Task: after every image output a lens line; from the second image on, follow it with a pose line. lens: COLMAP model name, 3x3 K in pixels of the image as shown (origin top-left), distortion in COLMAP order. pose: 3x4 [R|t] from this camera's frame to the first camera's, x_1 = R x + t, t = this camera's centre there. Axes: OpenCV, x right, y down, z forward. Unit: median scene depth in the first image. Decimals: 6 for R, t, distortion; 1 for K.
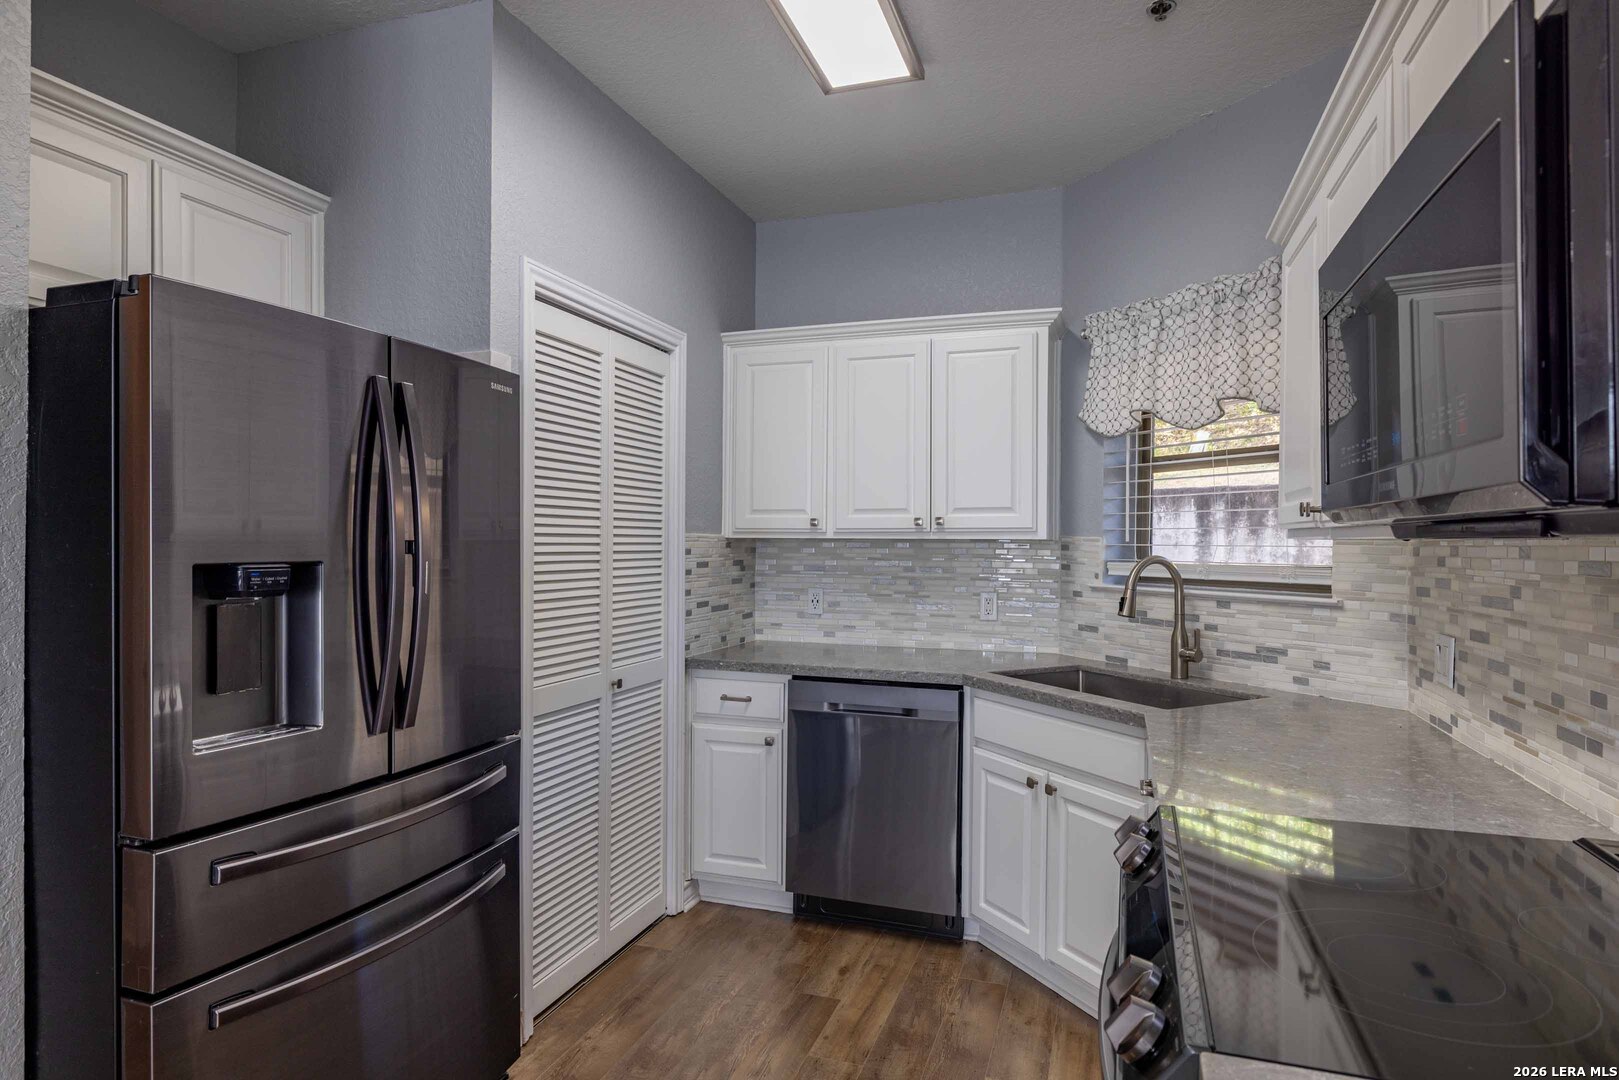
lens RADIAL K [[909.6, 0, 803.2], [0, 909.6, 550.2], [0, 0, 1]] dist [0.000146, 0.000027]
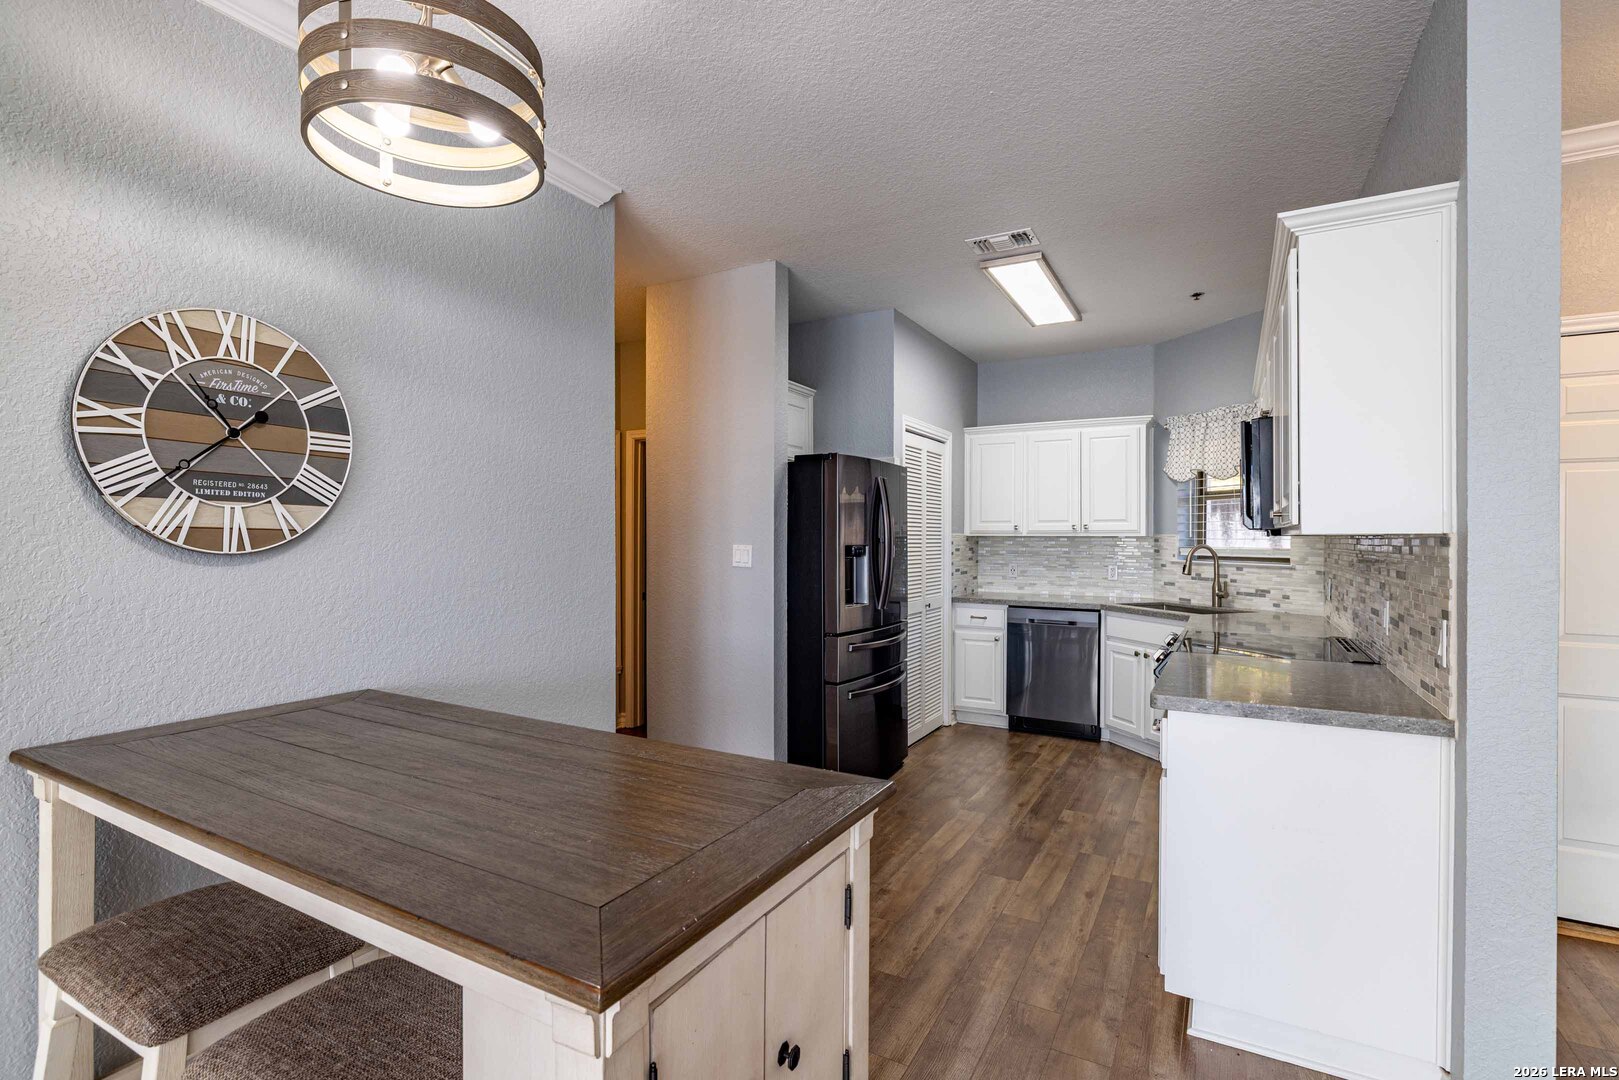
lens RADIAL K [[751.8, 0, 809.5], [0, 751.8, 540.0], [0, 0, 1]] dist [-0.001339, 0.000034]
pose [[0.985263, -0.002220, -0.171033, -0.163212], [0.001007, 0.999974, -0.007177, 0.006912], [0.171045, 0.006899, 0.985239, -0.701155]]
